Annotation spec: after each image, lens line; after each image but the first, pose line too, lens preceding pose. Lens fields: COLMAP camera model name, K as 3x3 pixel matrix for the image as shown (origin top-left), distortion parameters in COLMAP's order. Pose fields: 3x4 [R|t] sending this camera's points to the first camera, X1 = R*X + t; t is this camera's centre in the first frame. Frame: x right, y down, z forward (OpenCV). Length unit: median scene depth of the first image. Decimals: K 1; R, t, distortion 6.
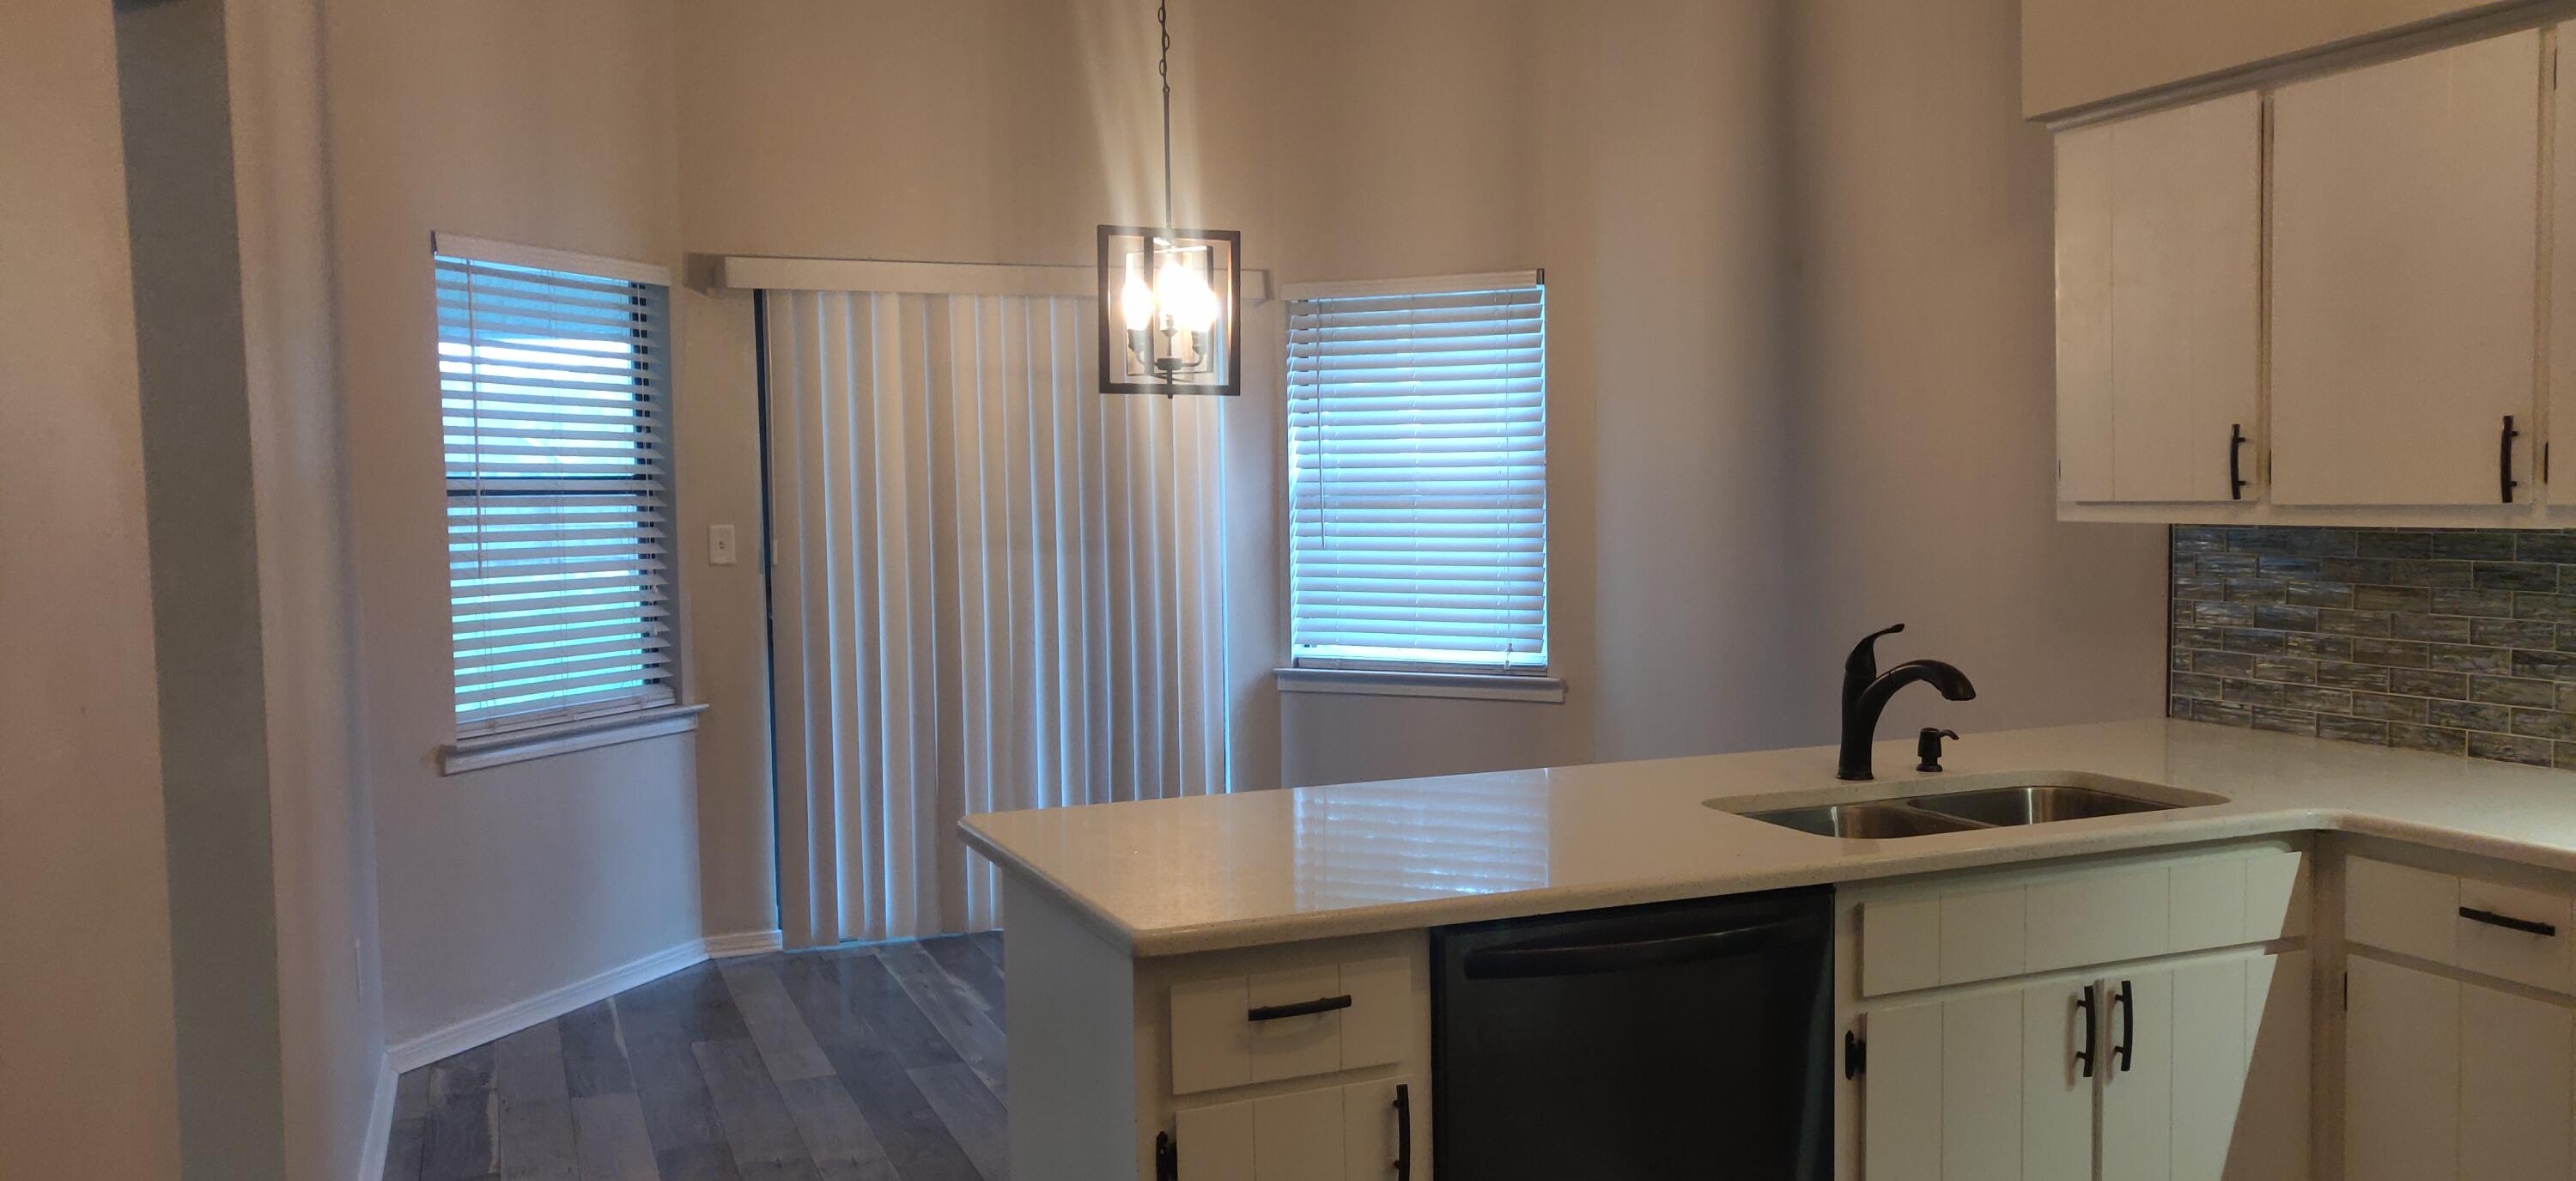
lens RADIAL K [[1903.6, 0, 1288.0], [0, 1903.6, 590.5], [0, 0, 1]] dist [0.077487, -0.395535]
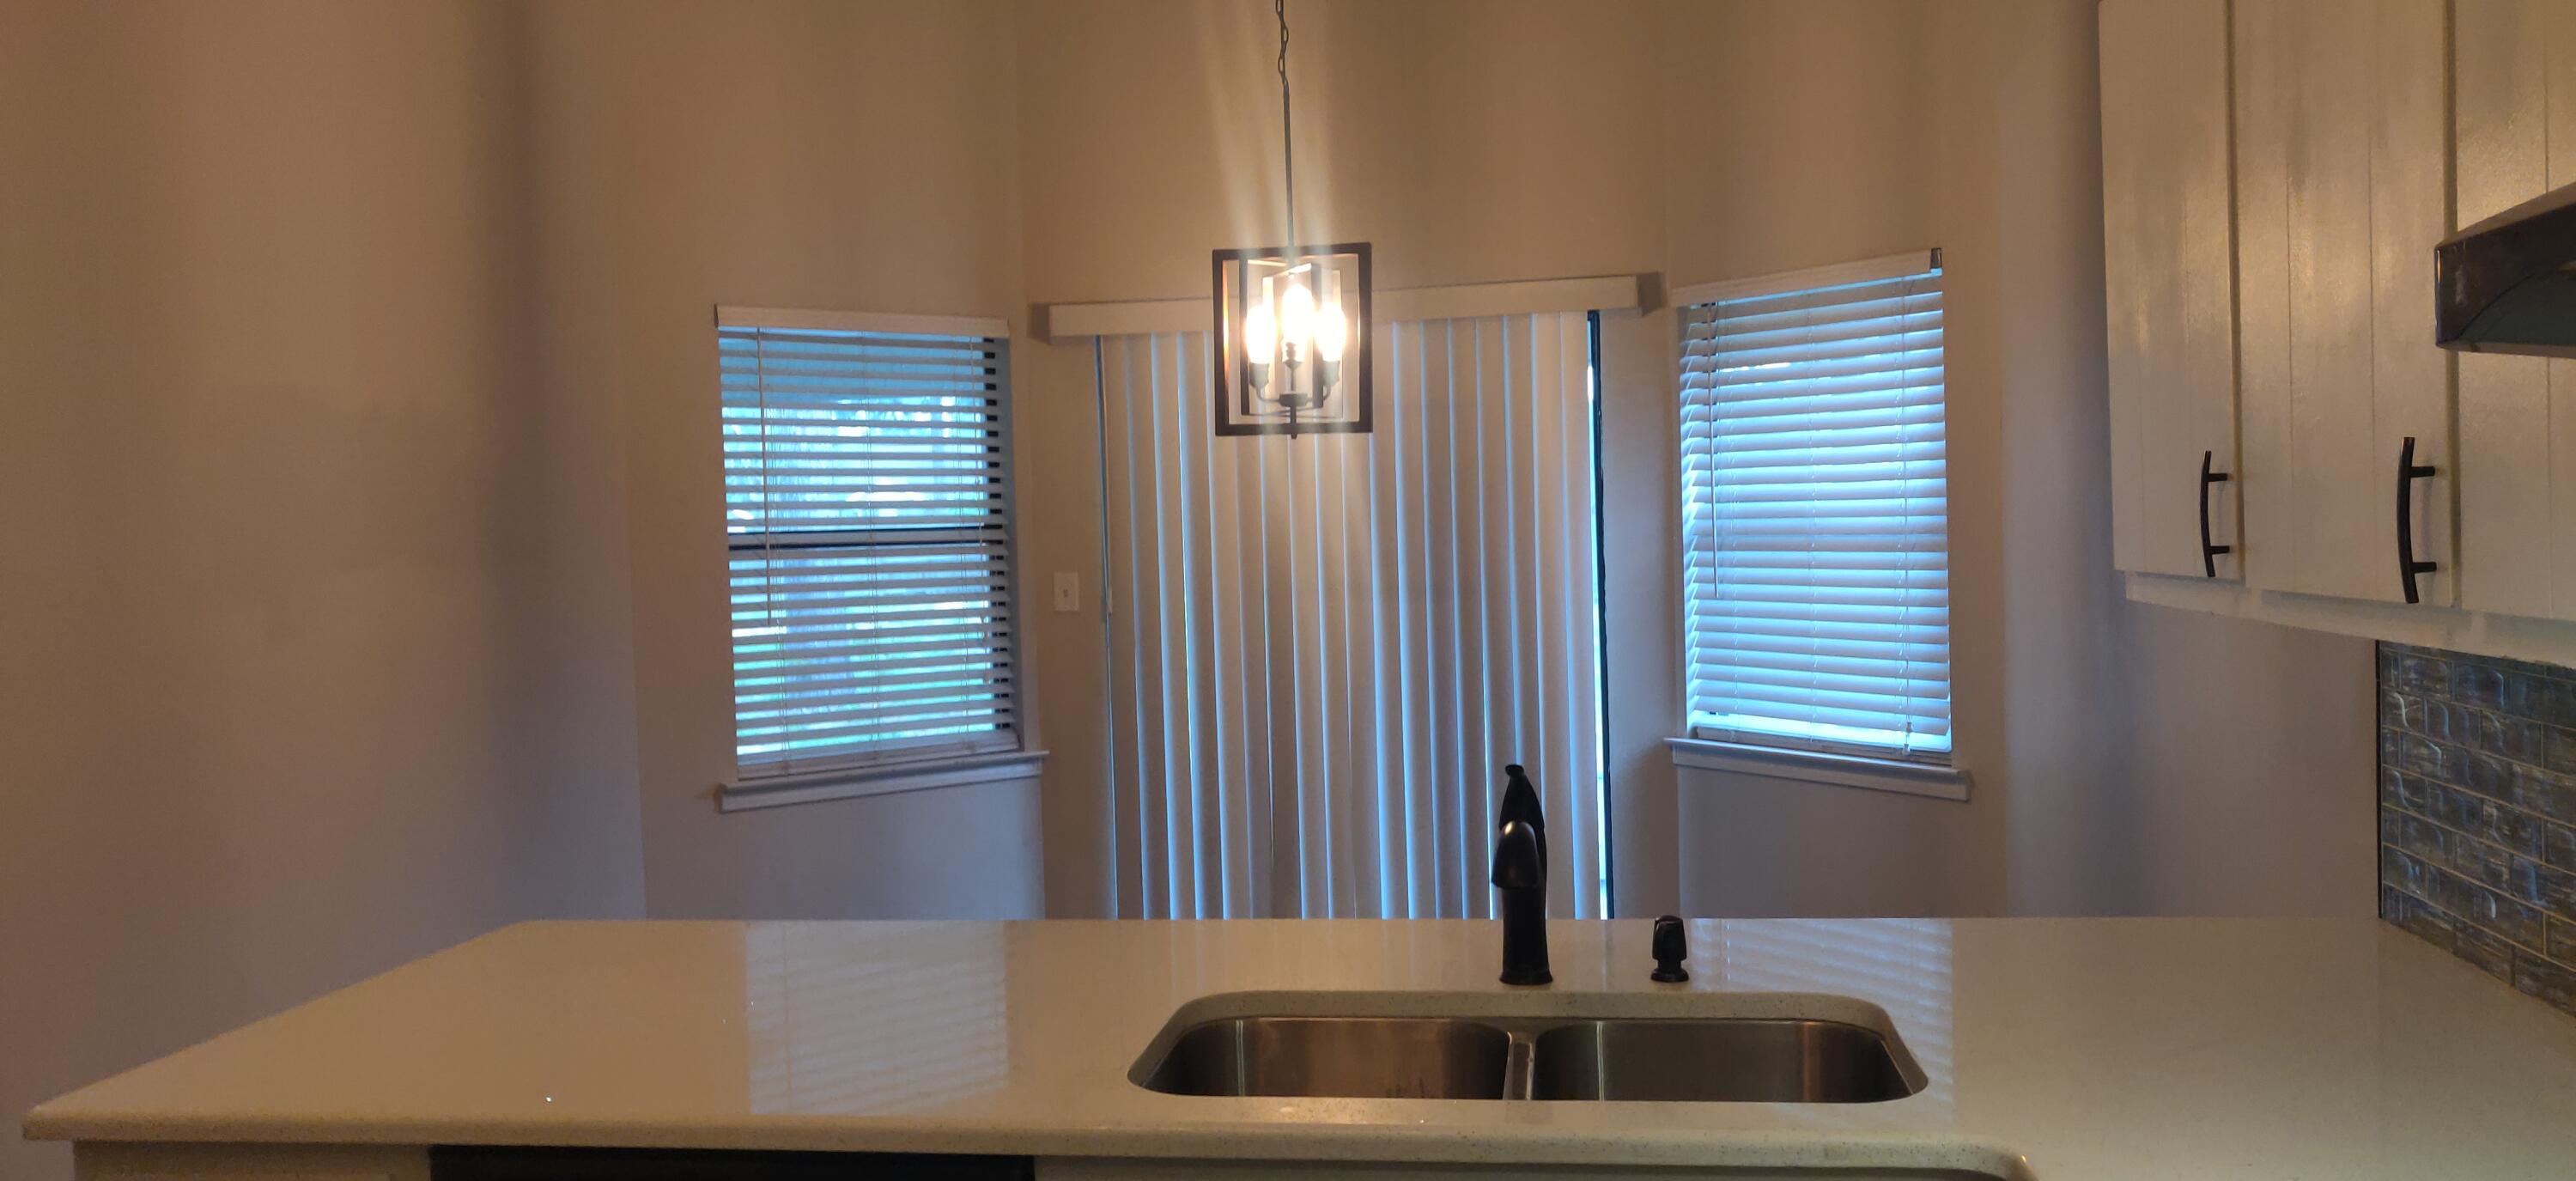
lens RADIAL K [[1903.6, 0, 1288.0], [0, 1903.6, 590.5], [0, 0, 1]] dist [0.077487, -0.395535]
pose [[0.864365, 0.006901, -0.502818, 0.313252], [-0.010757, 0.999931, -0.004768, -0.021772], [0.502750, 0.009531, 0.864379, 0.196240]]
